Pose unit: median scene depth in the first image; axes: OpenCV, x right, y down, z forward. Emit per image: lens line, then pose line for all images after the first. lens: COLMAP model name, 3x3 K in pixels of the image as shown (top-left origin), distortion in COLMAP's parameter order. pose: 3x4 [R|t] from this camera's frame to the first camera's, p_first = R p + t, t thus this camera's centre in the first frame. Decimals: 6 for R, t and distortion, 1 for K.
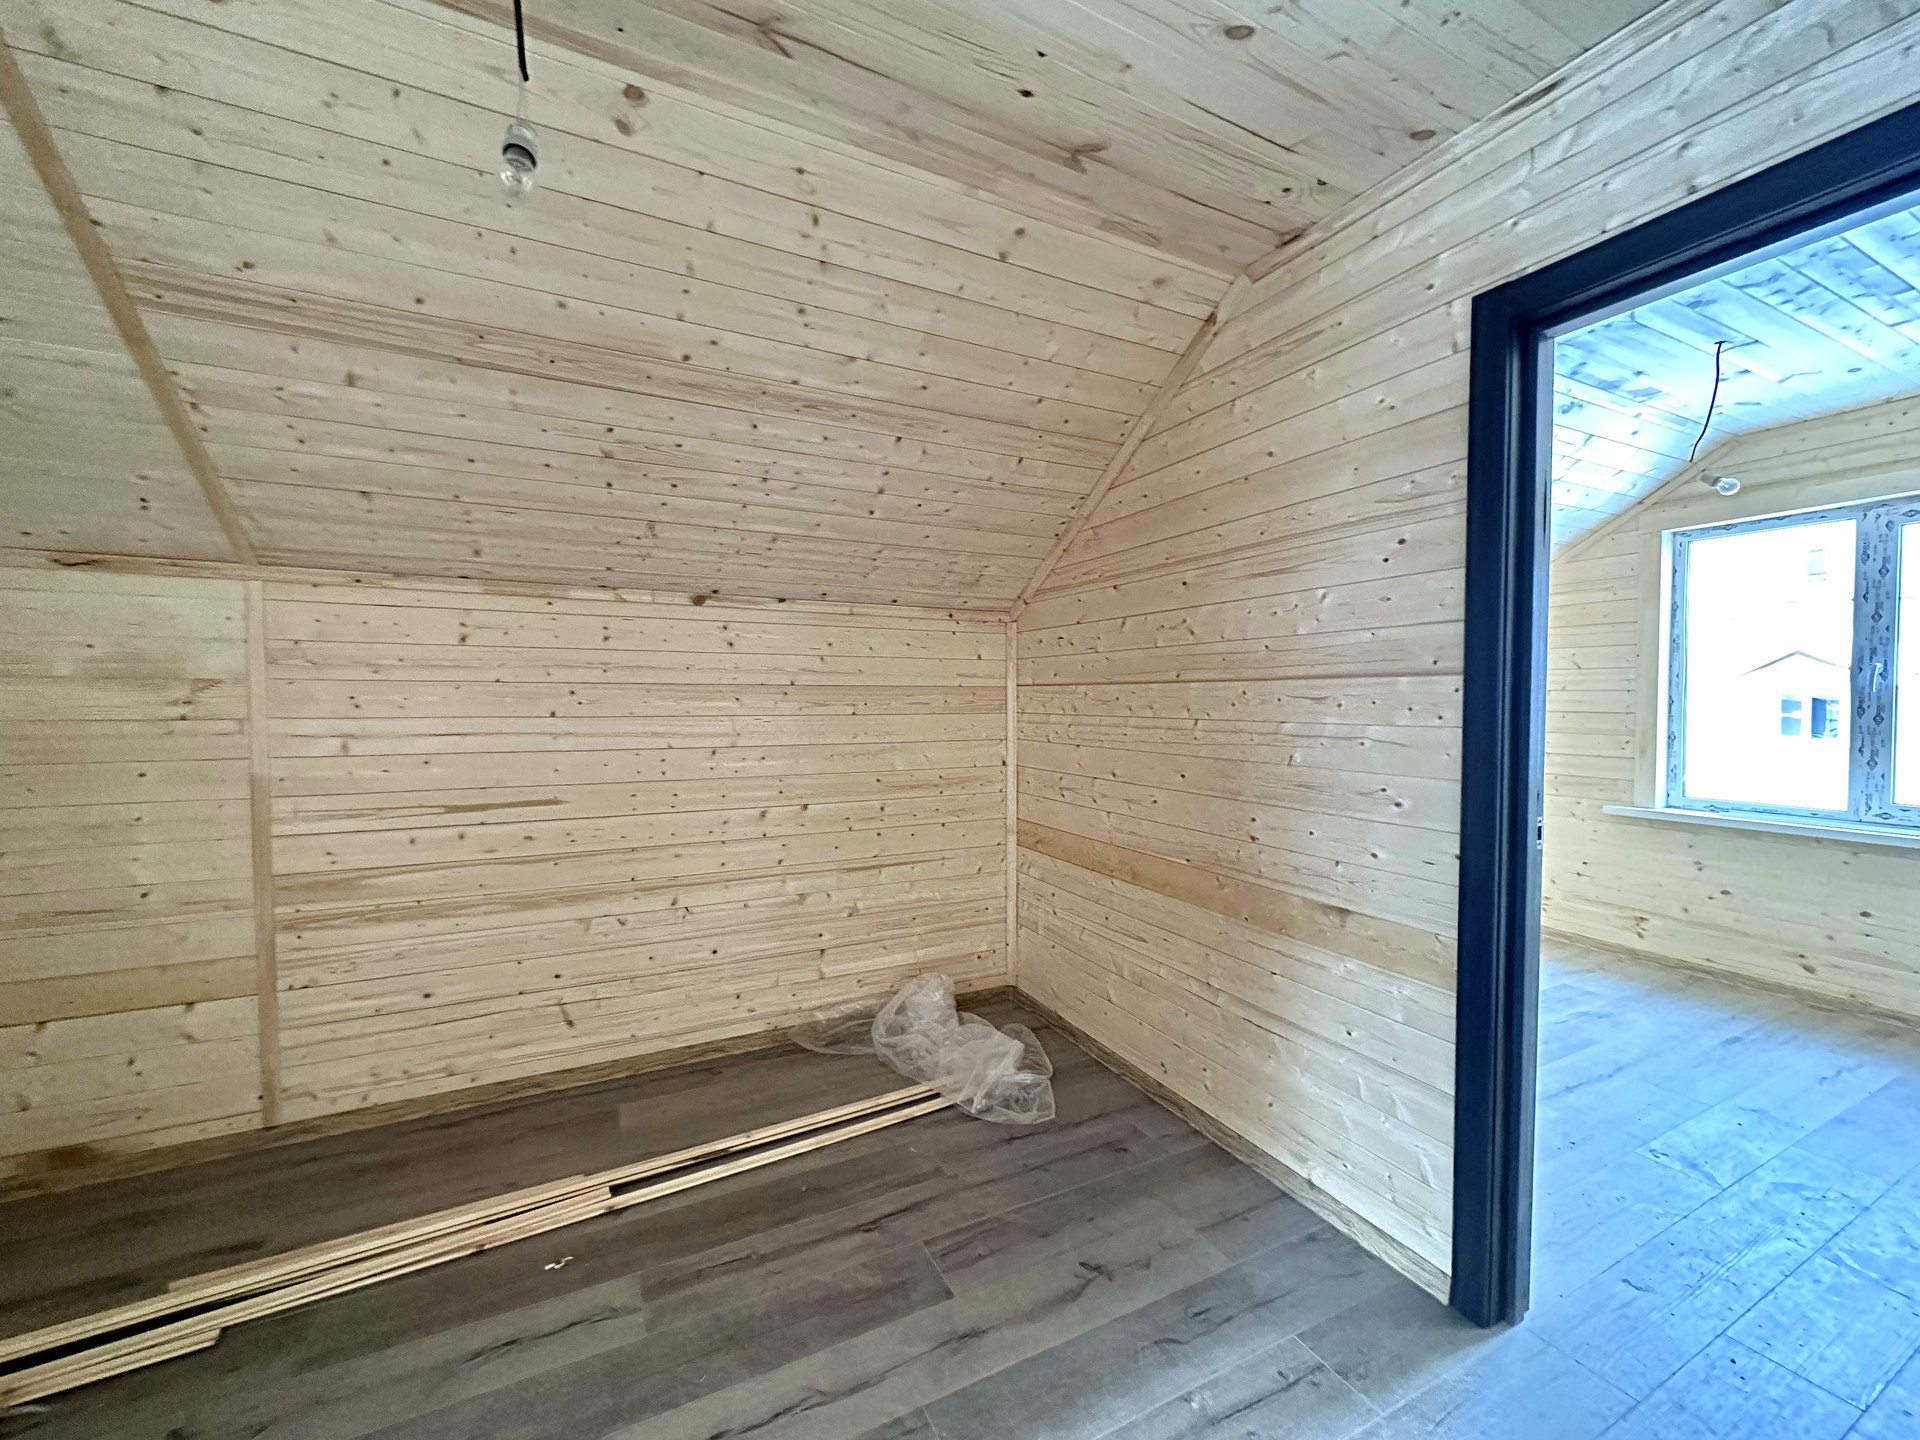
lens RADIAL K [[766.0, 0, 960.0], [0, 766.0, 720.0], [0, 0, 1]] dist [-0.000244, 0.000362]
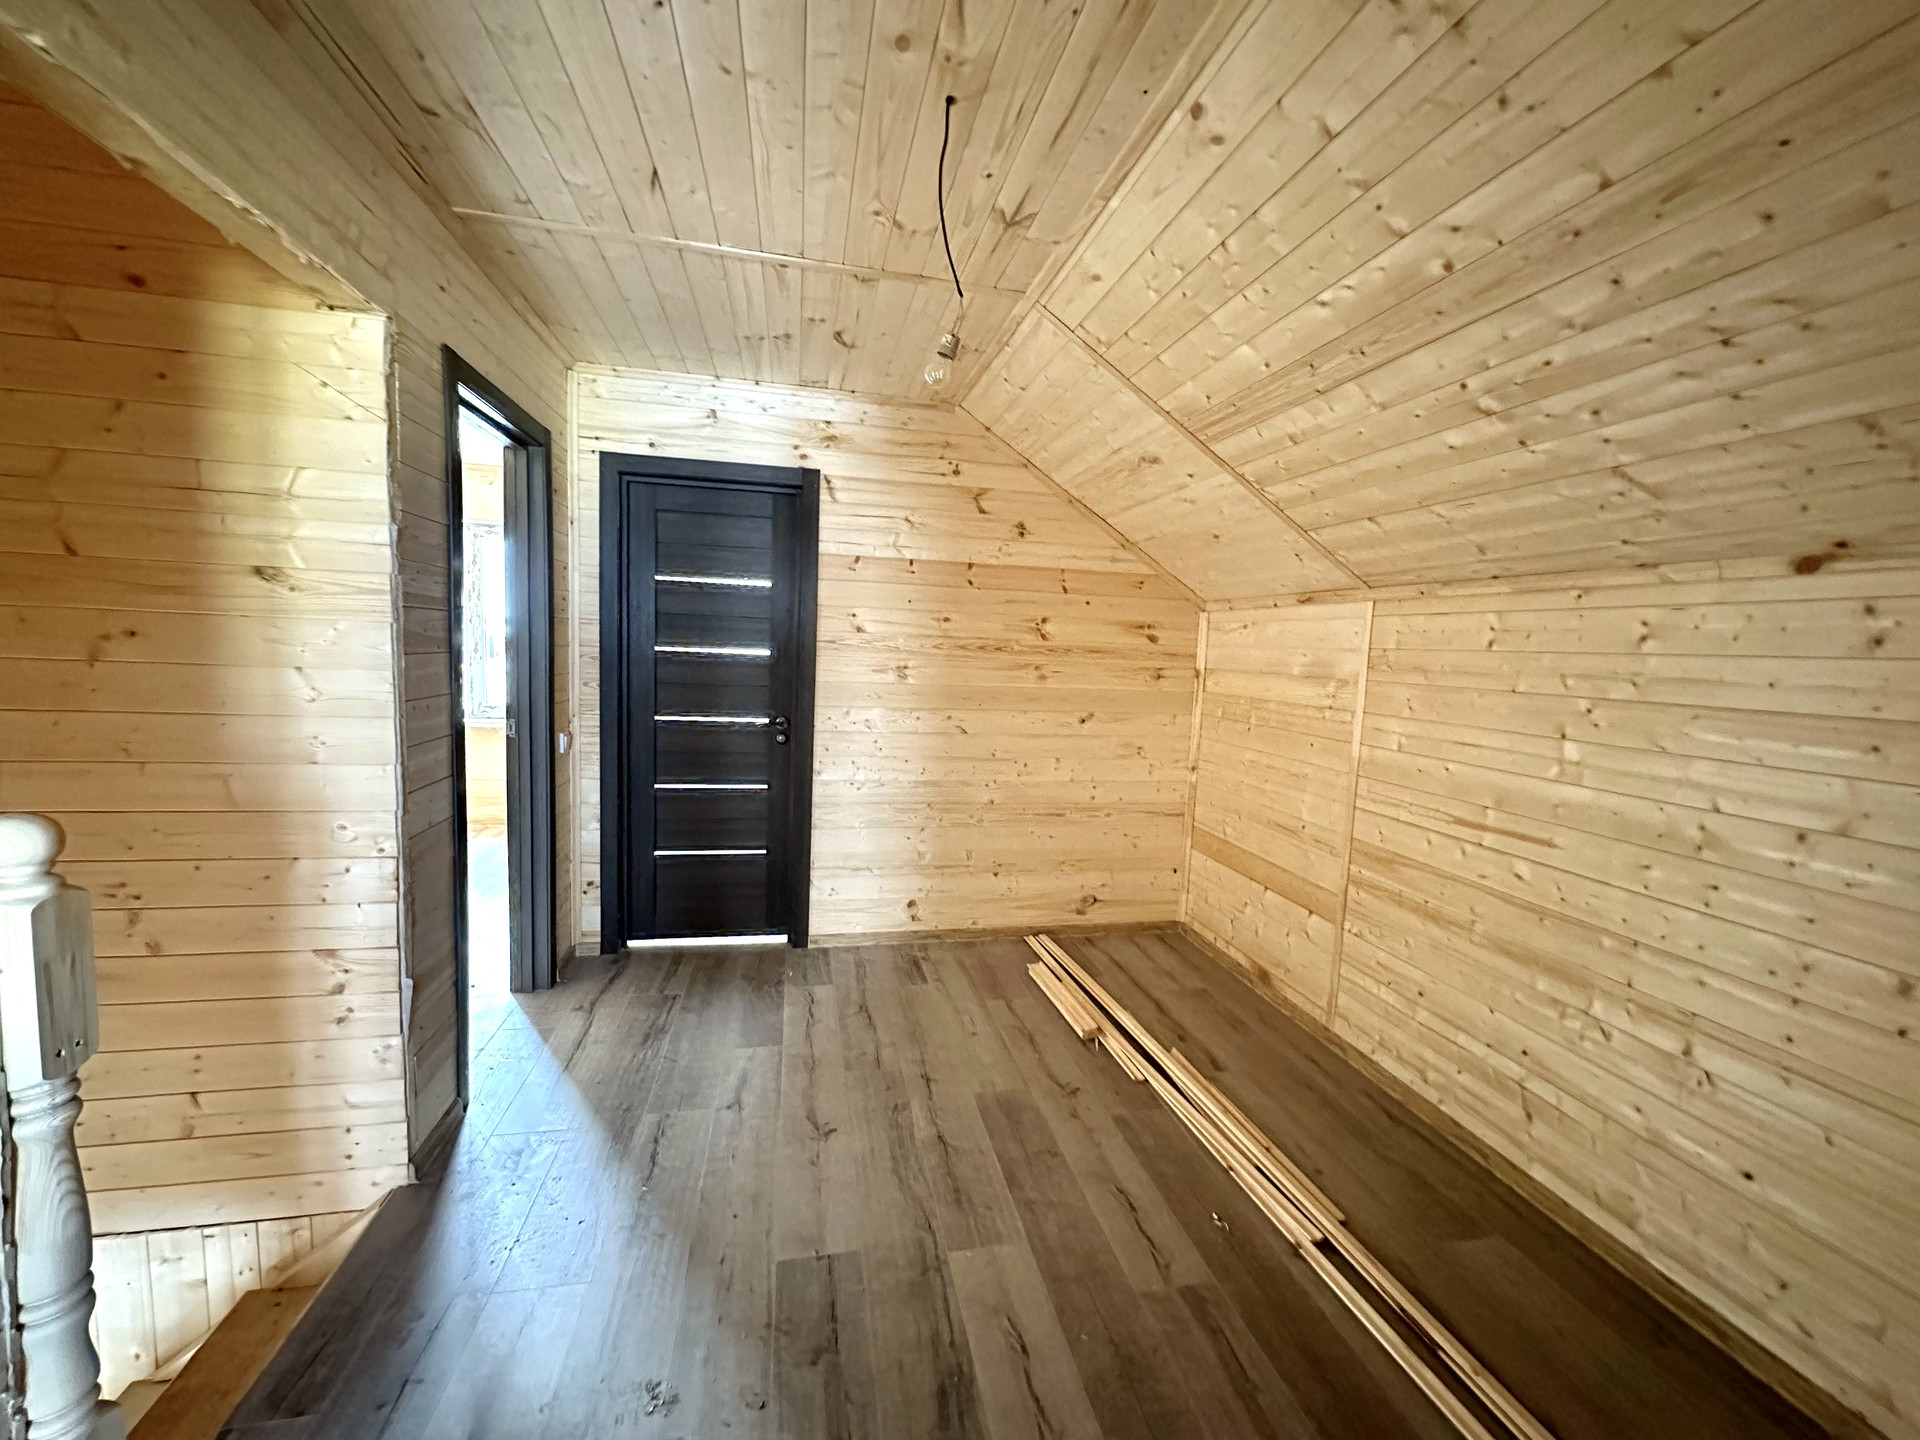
lens RADIAL K [[766.0, 0, 960.0], [0, 766.0, 720.0], [0, 0, 1]] dist [-0.000244, 0.000362]
pose [[-0.259071, 0.082060, -0.962366, 0.445187], [-0.064960, 0.992648, 0.102130, -0.072740], [0.963671, 0.088974, -0.251836, 0.665374]]
